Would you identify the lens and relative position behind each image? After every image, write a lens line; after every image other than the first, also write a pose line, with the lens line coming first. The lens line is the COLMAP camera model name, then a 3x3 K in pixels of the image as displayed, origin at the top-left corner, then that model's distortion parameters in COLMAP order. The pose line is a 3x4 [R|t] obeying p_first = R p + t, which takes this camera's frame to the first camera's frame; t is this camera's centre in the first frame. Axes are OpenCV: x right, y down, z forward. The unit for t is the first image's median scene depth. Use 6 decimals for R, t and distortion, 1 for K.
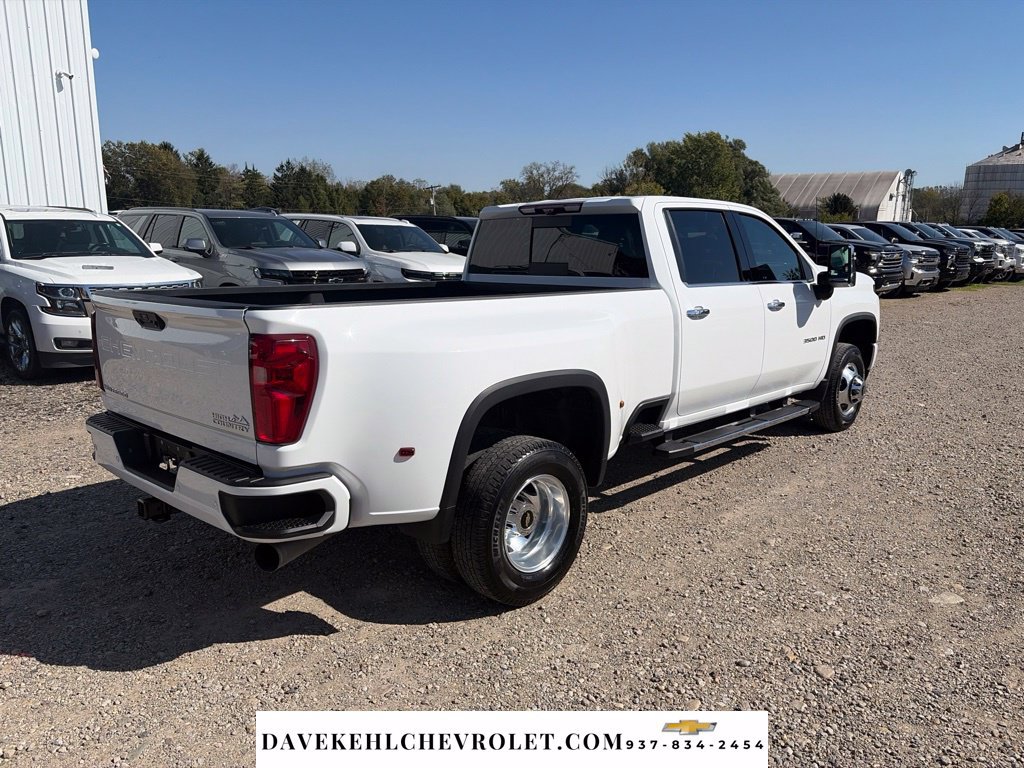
lens RADIAL K [[778.4, 0, 493.2], [0, 778.4, 380.7], [0, 0, 1]] dist [0.038887, -0.046342]
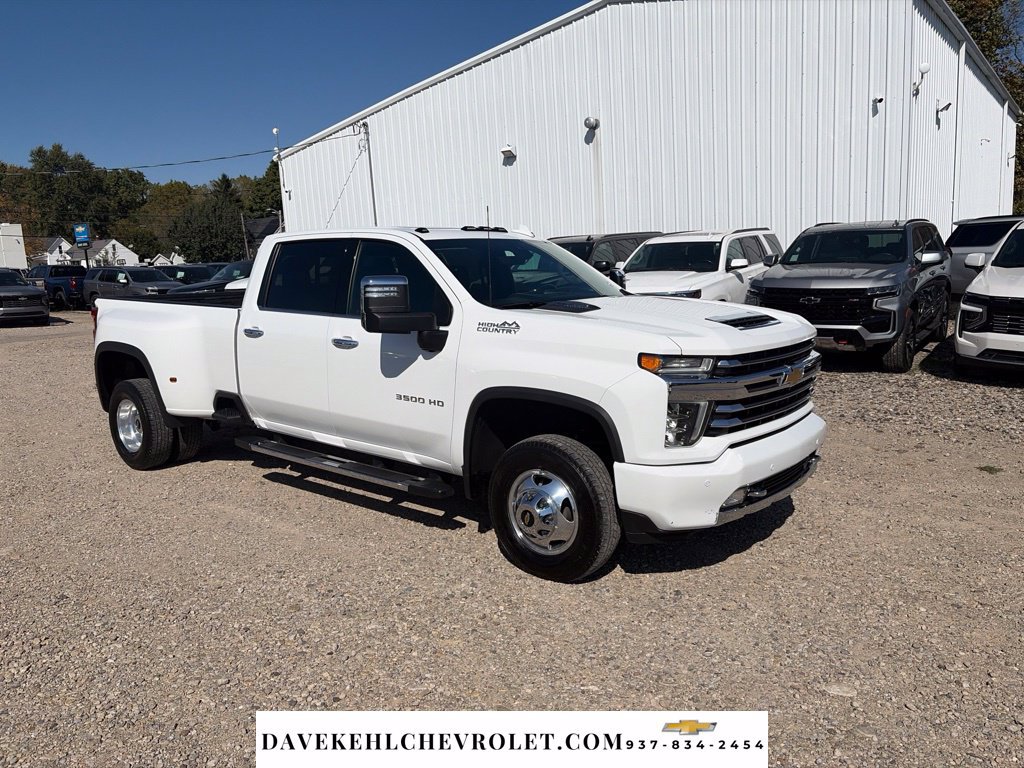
lens RADIAL K [[778.4, 0, 498.0], [0, 778.4, 368.8], [0, 0, 1]] dist [0.038887, -0.046342]
pose [[0.068105, 0.139753, -0.987842, 1.505722], [-0.156325, 0.979405, 0.127781, -0.249084], [0.985355, 0.145722, 0.088550, 1.293356]]
